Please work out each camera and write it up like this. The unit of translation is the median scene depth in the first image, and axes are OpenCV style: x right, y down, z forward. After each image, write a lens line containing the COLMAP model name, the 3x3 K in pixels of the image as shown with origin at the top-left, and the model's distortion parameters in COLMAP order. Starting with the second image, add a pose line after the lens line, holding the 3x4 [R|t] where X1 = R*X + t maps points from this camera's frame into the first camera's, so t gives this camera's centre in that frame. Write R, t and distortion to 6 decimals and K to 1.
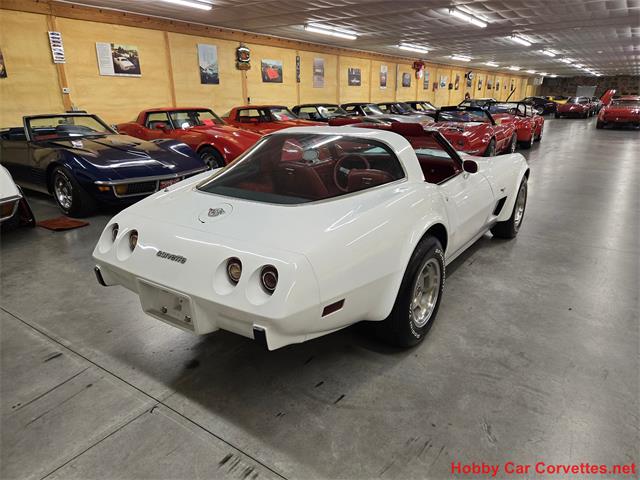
lens RADIAL K [[430.4, 0, 324.1], [0, 430.4, 233.4], [0, 0, 1]] dist [0.063243, -0.056794]
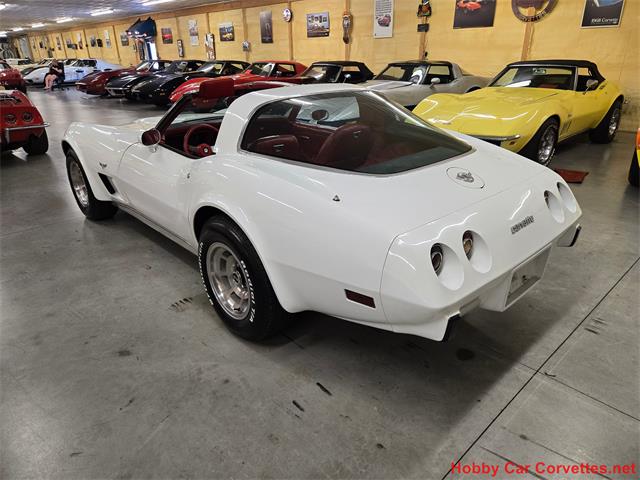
lens RADIAL K [[425.3, 0, 313.2], [0, 425.3, 222.9], [0, 0, 1]] dist [0.075095, -0.062587]
pose [[0.231462, -0.357263, 0.904869, -0.272587], [0.306595, 0.909518, 0.280672, -0.072424], [-0.923269, 0.212463, 0.320054, 0.238371]]
